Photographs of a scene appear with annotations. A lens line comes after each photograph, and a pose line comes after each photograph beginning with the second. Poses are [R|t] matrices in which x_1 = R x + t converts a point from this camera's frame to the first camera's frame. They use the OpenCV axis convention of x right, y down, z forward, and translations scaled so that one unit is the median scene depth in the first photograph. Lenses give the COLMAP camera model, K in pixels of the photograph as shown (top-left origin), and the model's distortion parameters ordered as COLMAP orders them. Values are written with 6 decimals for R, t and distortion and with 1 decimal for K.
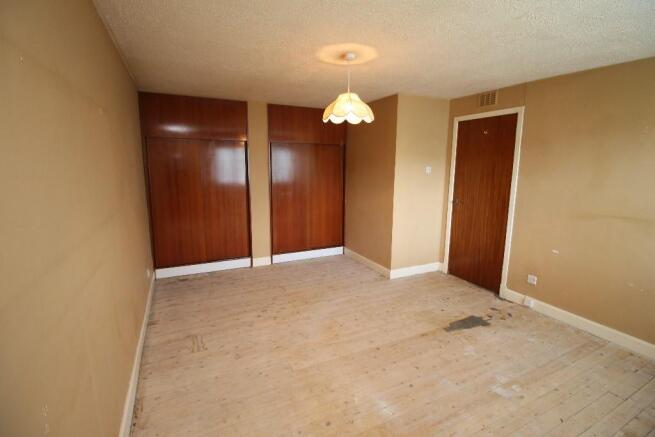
lens RADIAL K [[305.9, 0, 329.1], [0, 305.9, 214.5], [0, 0, 1]] dist [-0.017216, -0.002307]
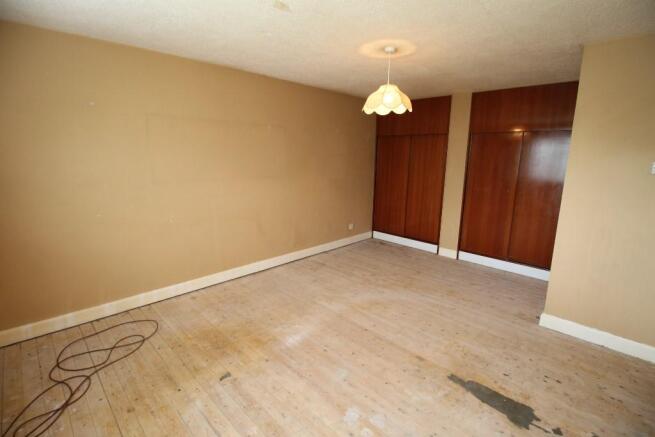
lens RADIAL K [[305.9, 0, 326.7], [0, 305.9, 219.9], [0, 0, 1]] dist [-0.017216, -0.002307]
pose [[0.324227, 0.198433, -0.924933, 0.803057], [-0.171337, 0.973899, 0.148877, -0.049709], [0.930333, 0.110206, 0.349763, 0.367395]]
